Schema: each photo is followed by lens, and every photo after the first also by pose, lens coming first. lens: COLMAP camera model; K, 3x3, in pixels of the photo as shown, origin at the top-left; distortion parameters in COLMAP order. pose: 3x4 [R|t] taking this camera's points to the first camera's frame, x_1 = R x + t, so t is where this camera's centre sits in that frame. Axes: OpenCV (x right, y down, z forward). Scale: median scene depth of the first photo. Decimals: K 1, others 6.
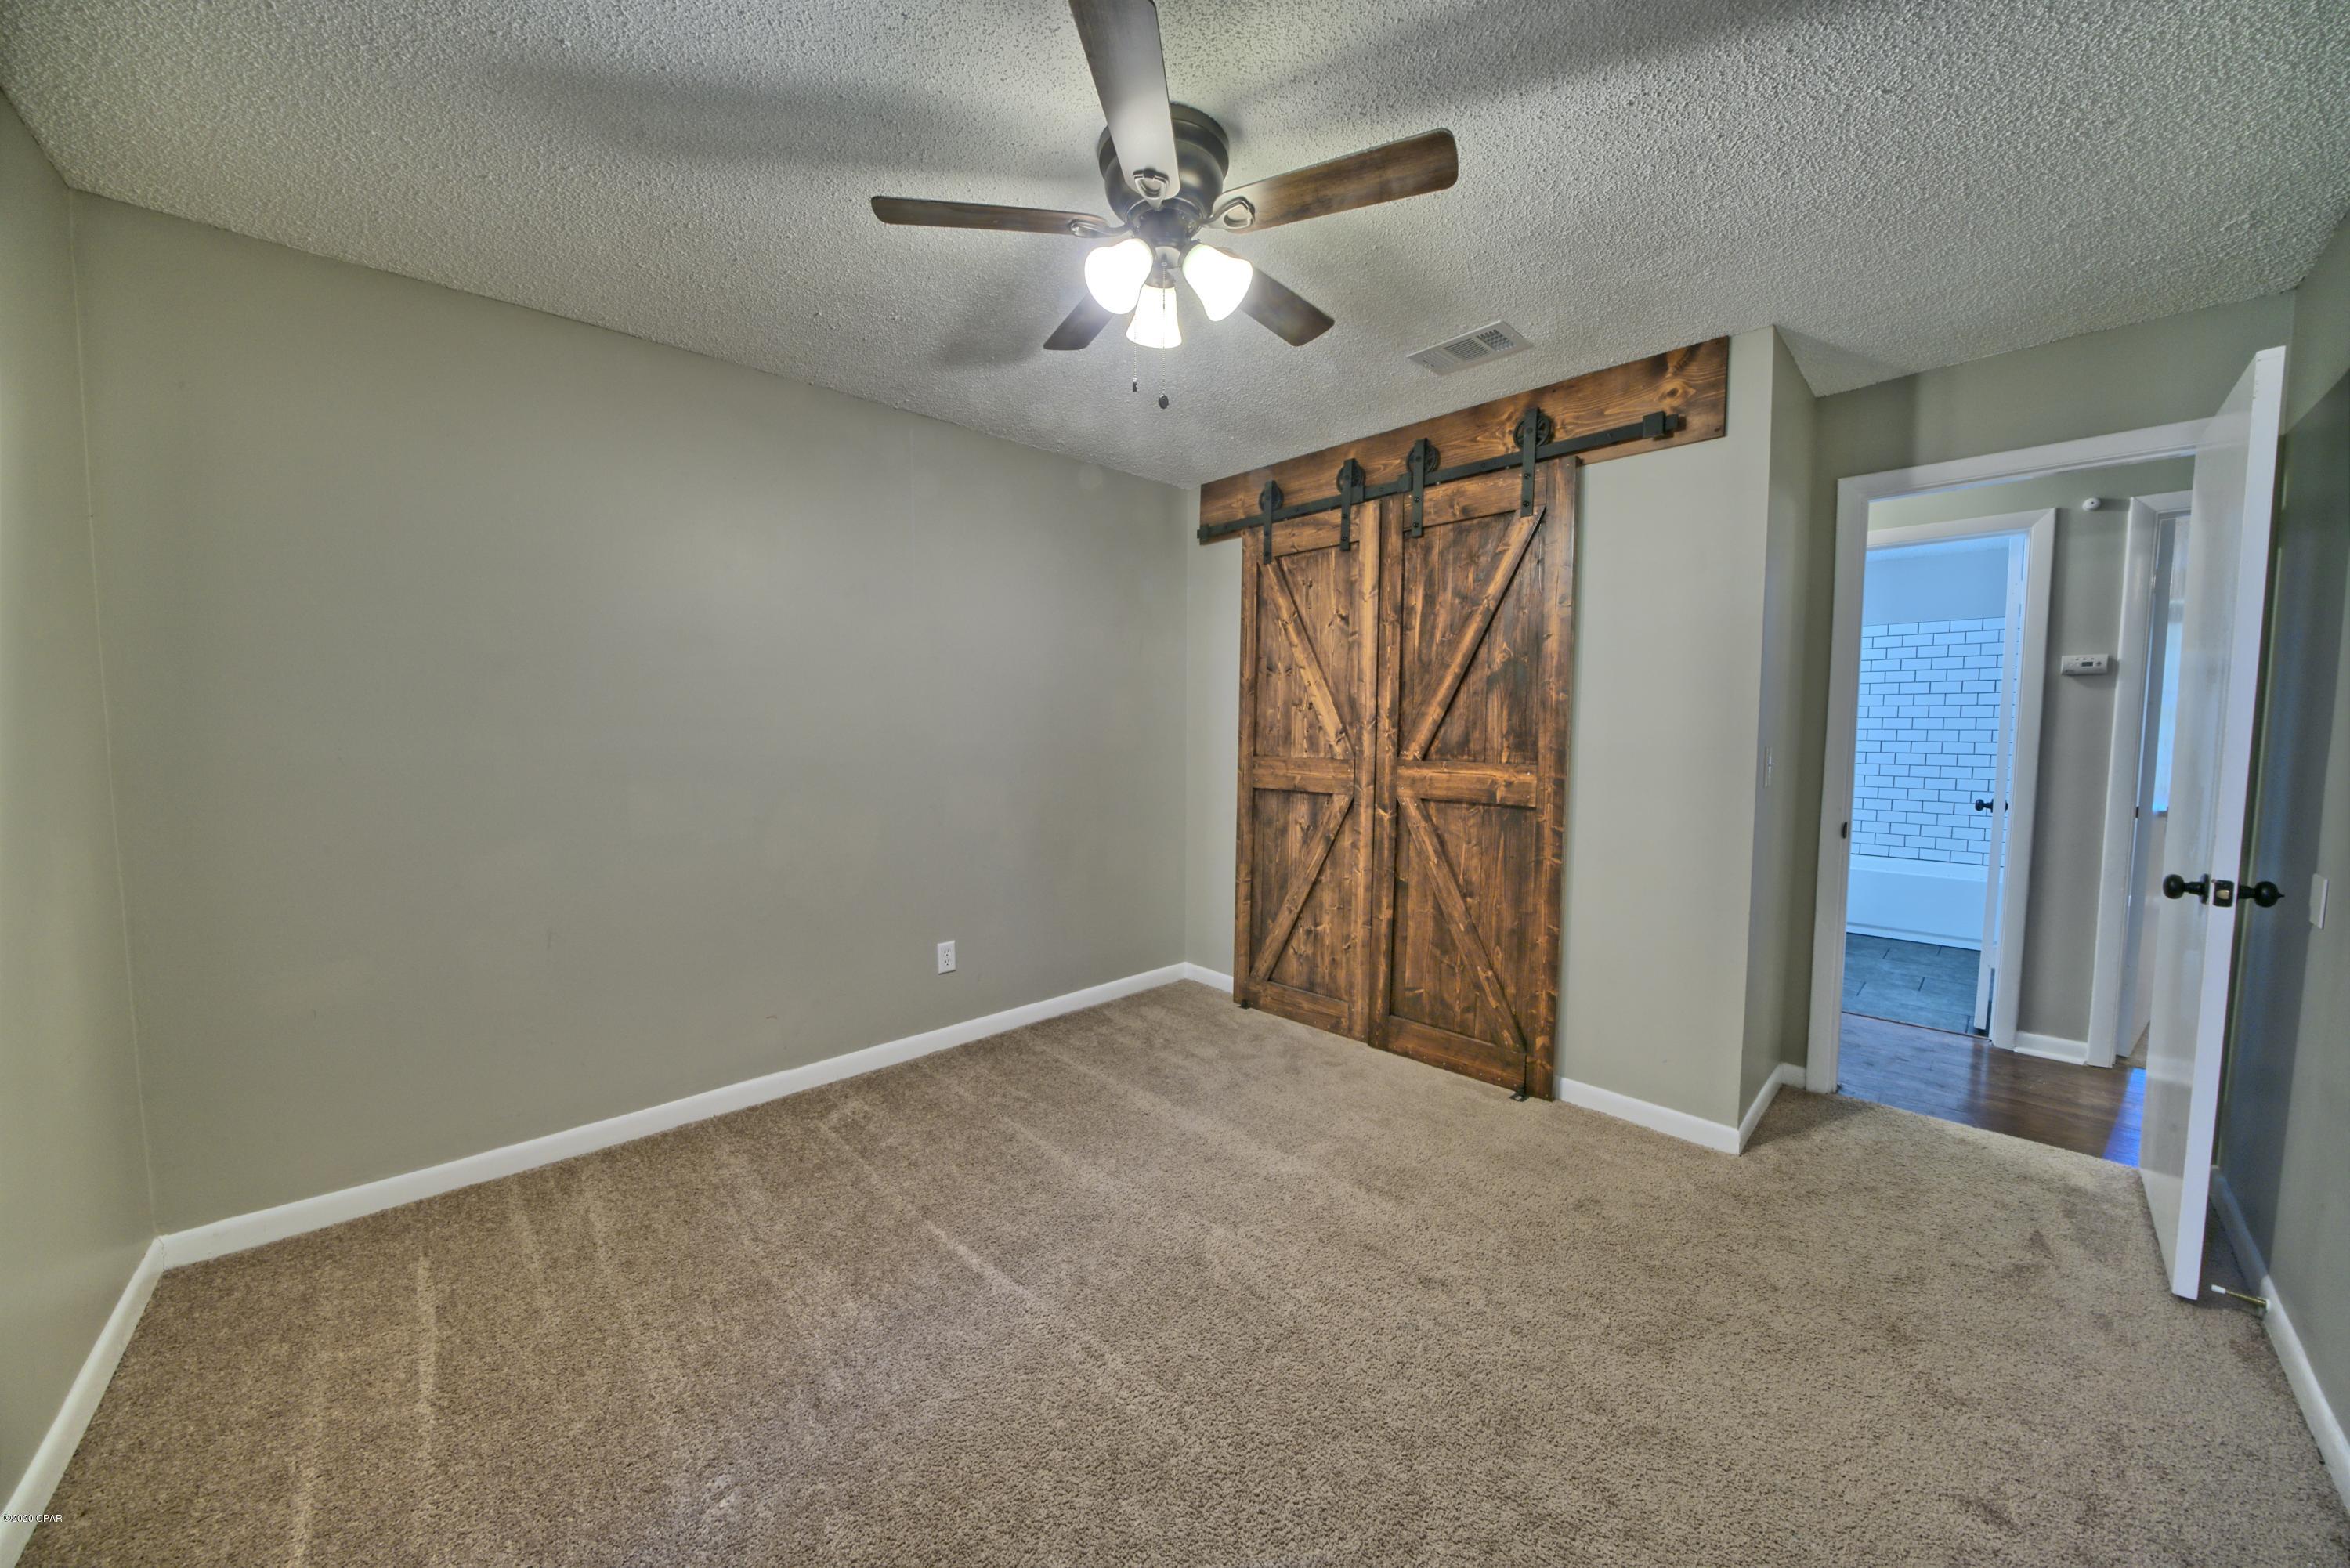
lens RADIAL K [[811.6, 0, 1170.7], [0, 811.6, 778.0], [0, 0, 1]] dist [-0.023189, 0.001694]
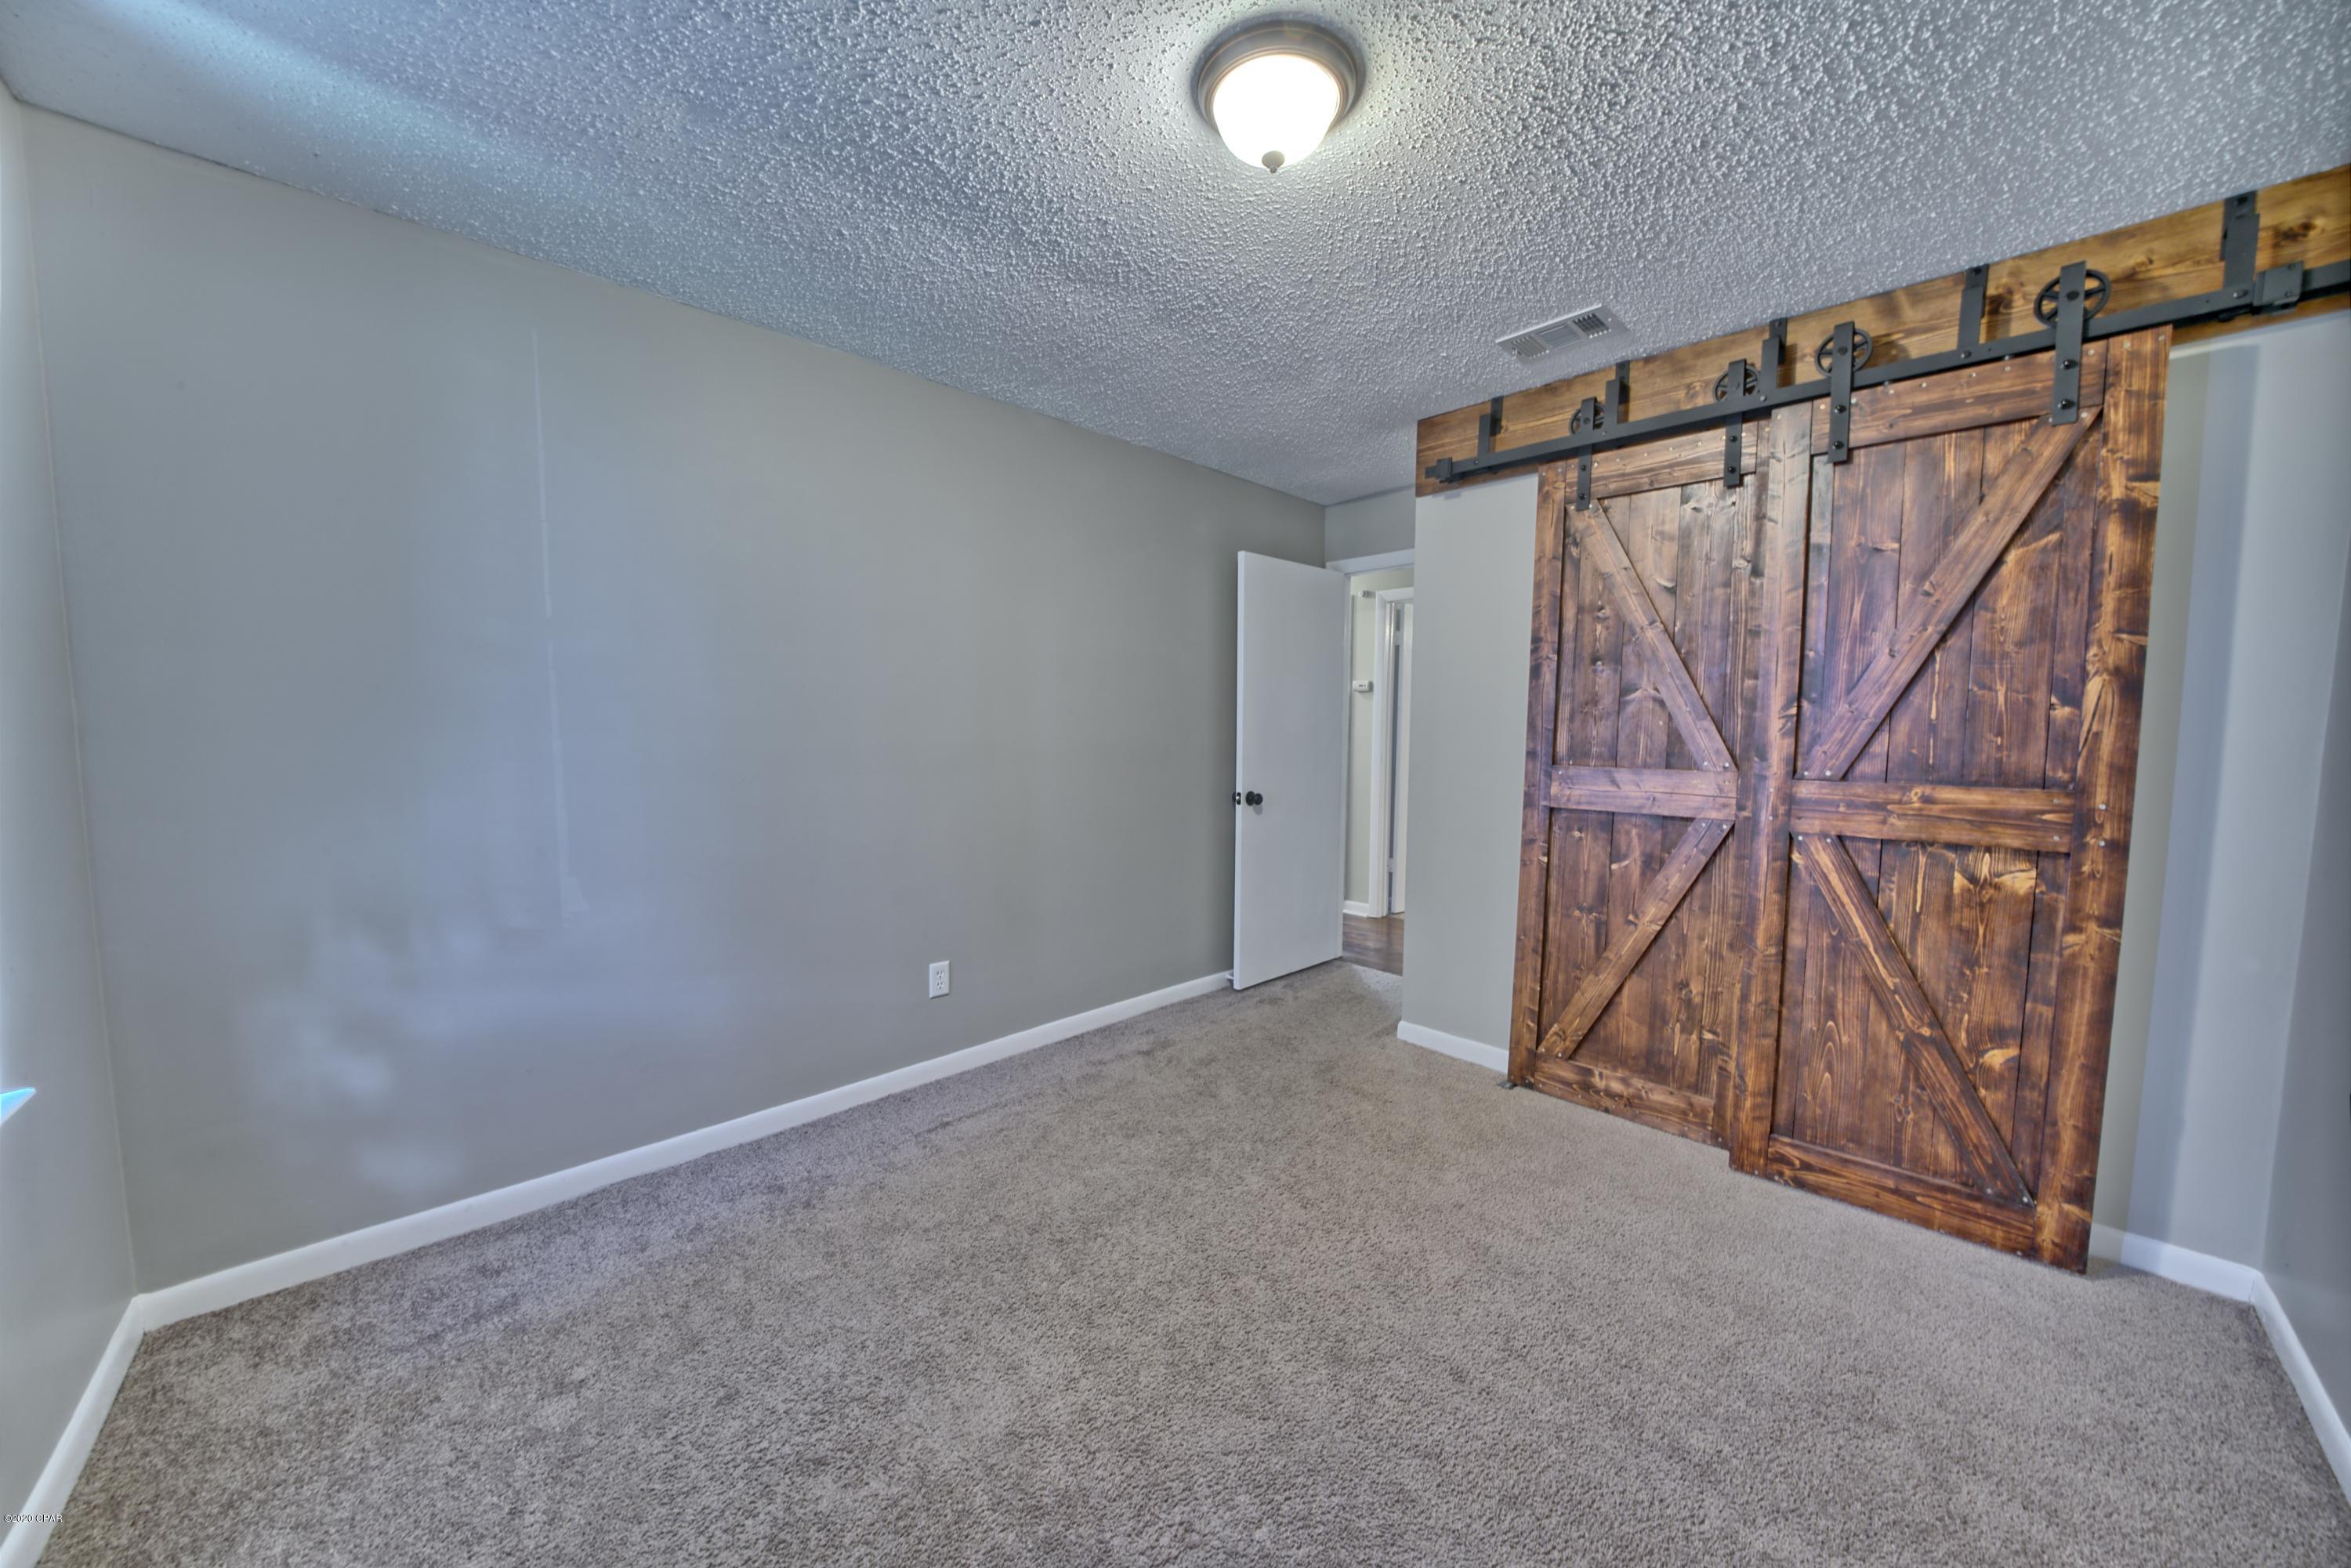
lens RADIAL K [[812.0, 0, 1183.7], [0, 812.0, 792.5], [0, 0, 1]] dist [-0.023189, 0.001694]
pose [[0.999942, 0.000090, 0.010799, -0.287029], [-0.000305, 0.999801, 0.019949, -0.018680], [-0.010795, -0.019951, 0.999743, 0.290546]]
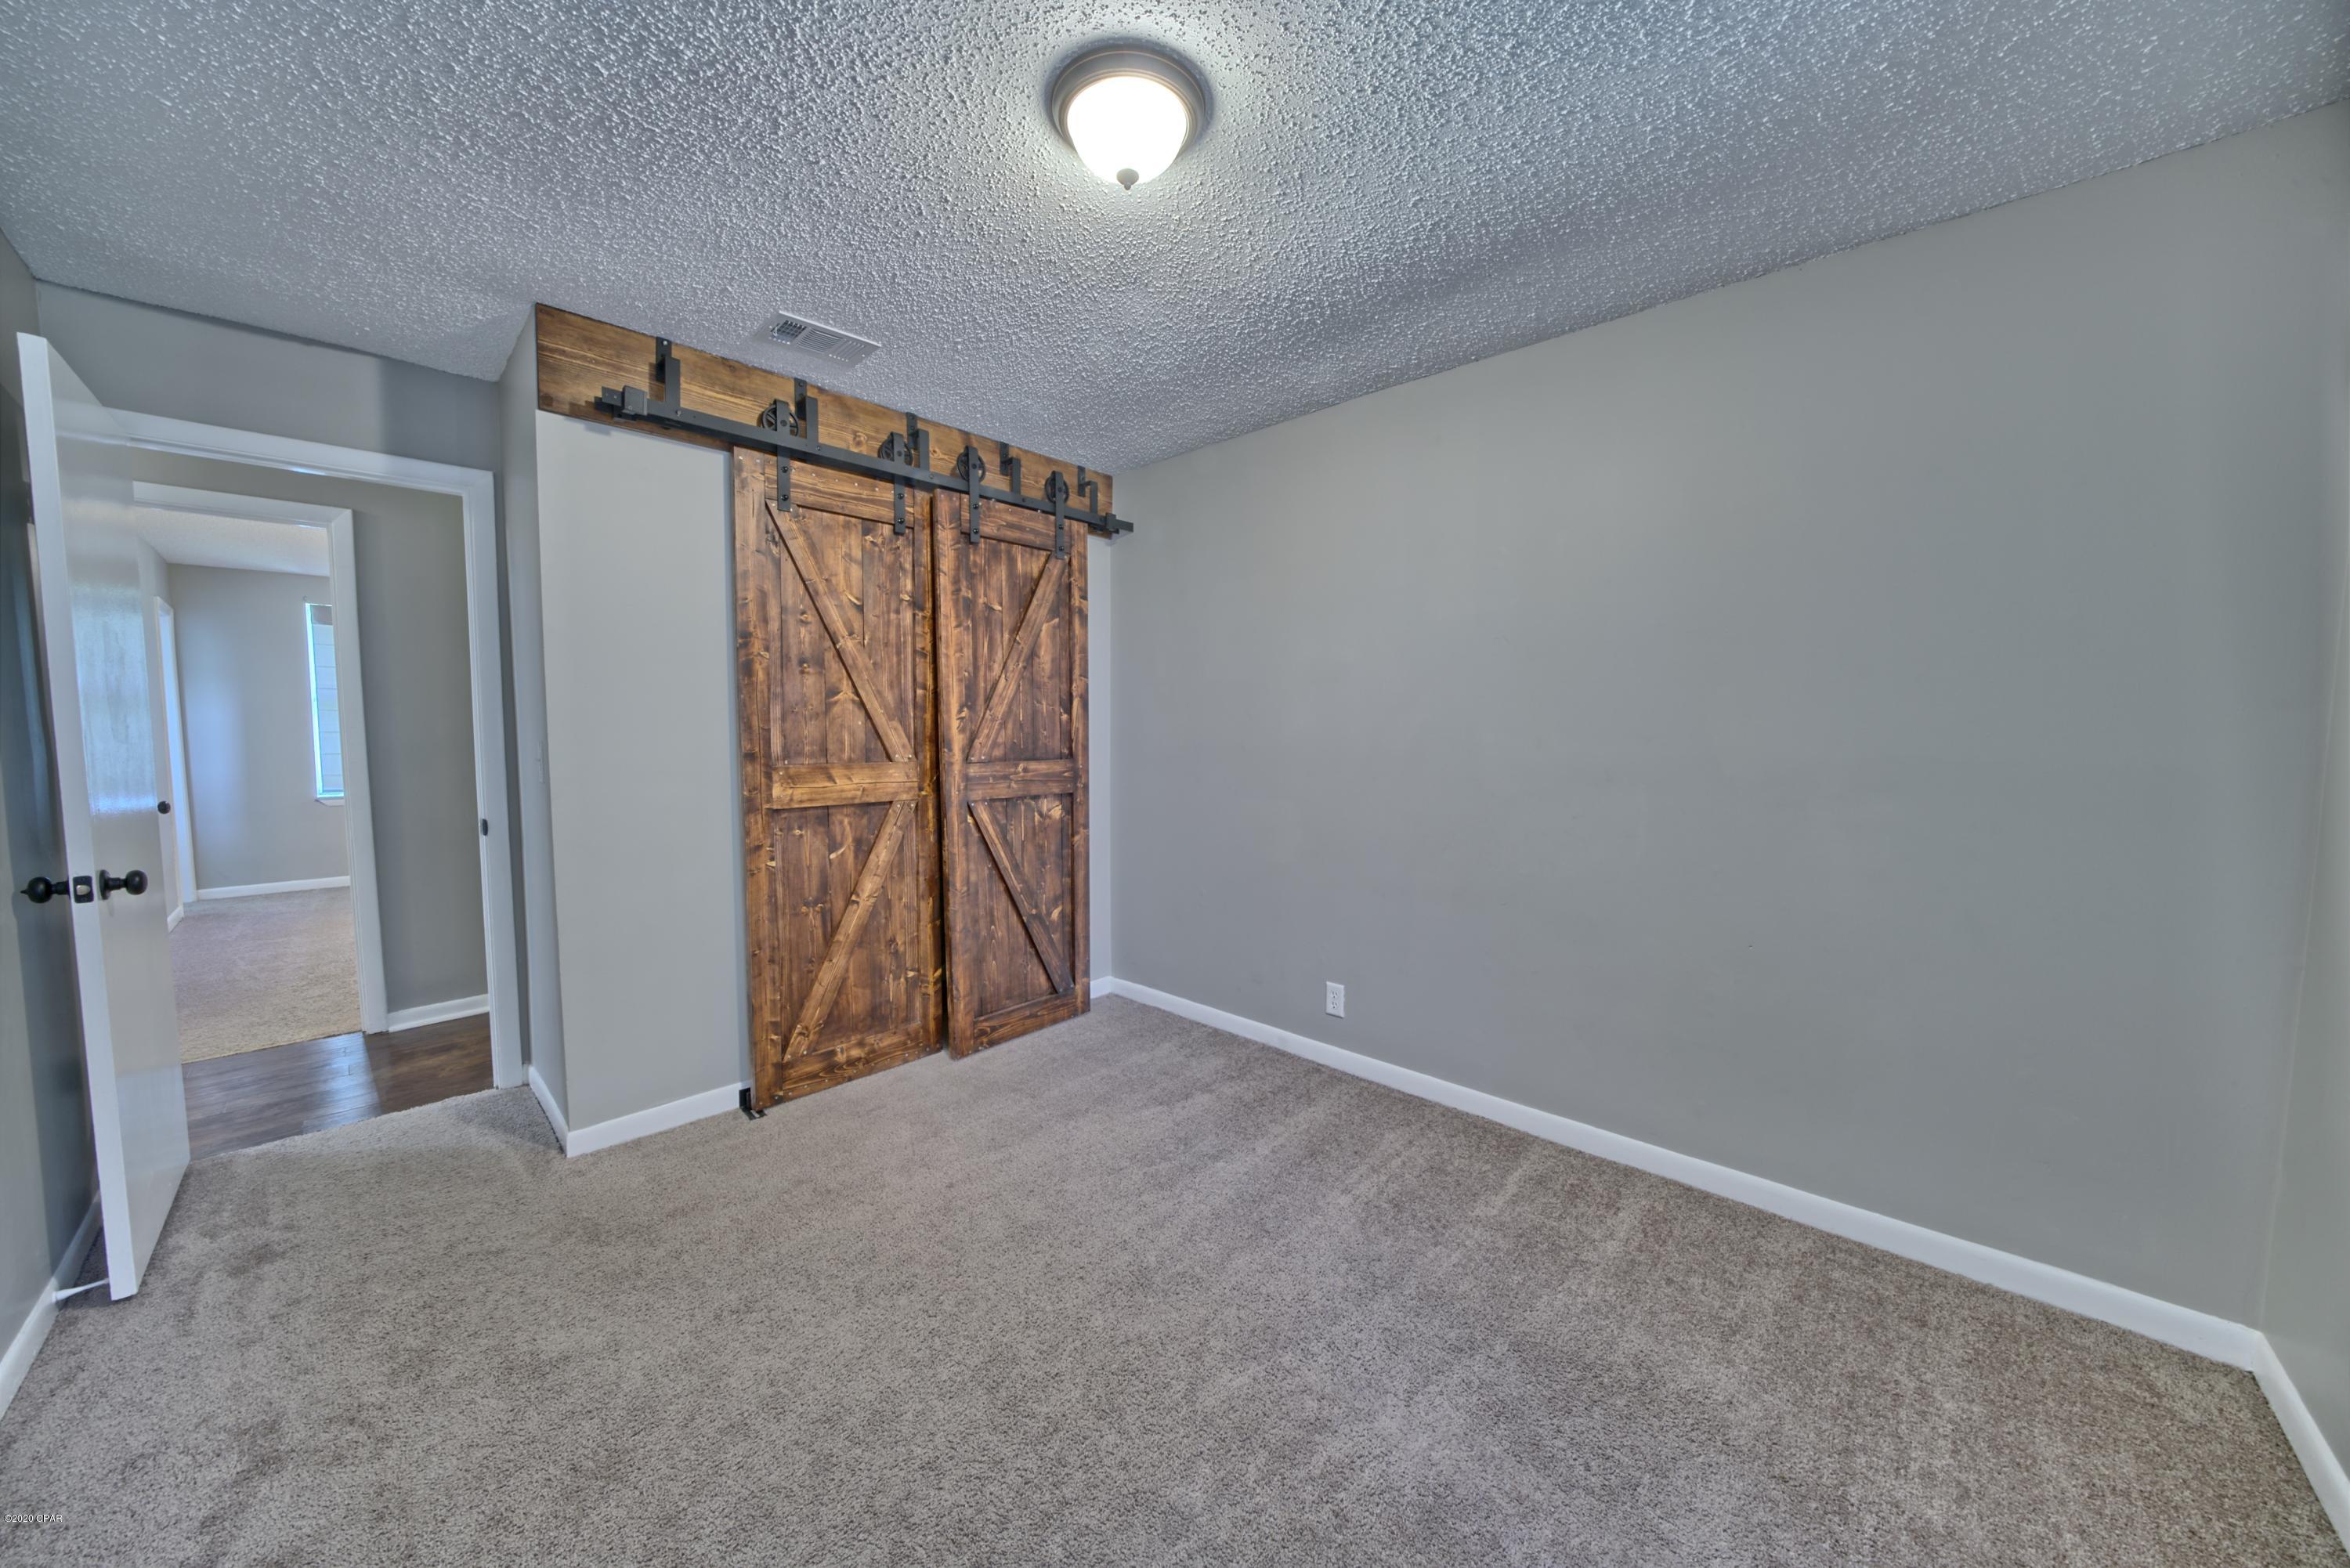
lens RADIAL K [[811.6, 0, 1144.6], [0, 811.6, 792.0], [0, 0, 1]] dist [-0.023189, 0.001694]
pose [[-0.029613, -0.083326, 0.996082, -0.736174], [0.061537, 0.994477, 0.085021, -0.052032], [-0.997665, 0.063814, -0.024322, 0.789283]]
